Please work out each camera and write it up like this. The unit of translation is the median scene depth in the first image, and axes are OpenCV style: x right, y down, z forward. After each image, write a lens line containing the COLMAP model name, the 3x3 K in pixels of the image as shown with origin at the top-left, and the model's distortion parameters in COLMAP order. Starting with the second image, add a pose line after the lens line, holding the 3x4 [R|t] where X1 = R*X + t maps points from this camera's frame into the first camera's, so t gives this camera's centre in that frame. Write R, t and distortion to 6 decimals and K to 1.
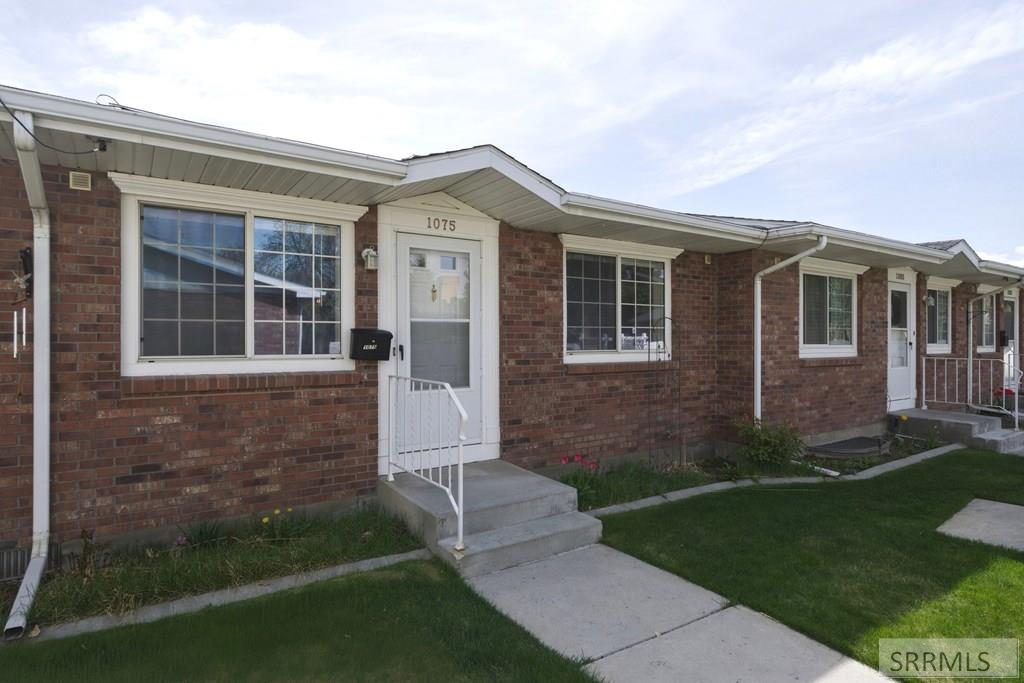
lens RADIAL K [[558.1, 0, 512.9], [0, 558.1, 352.6], [0, 0, 1]] dist [-0.001432, 0.000841]
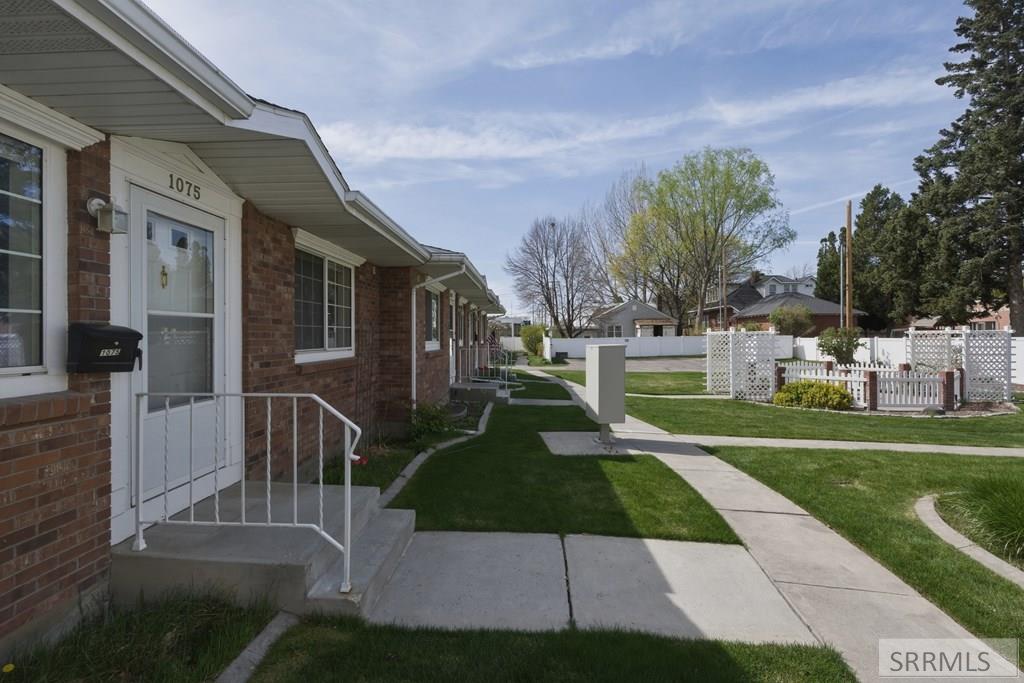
lens RADIAL K [[451.8, 0, 506.4], [0, 451.8, 340.4], [0, 0, 1]] dist [-0.004514, -0.000101]
pose [[0.598930, -0.007846, 0.800763, -0.362953], [0.020425, 0.999776, -0.005481, -0.010535], [-0.800541, 0.019638, 0.598957, 0.293760]]
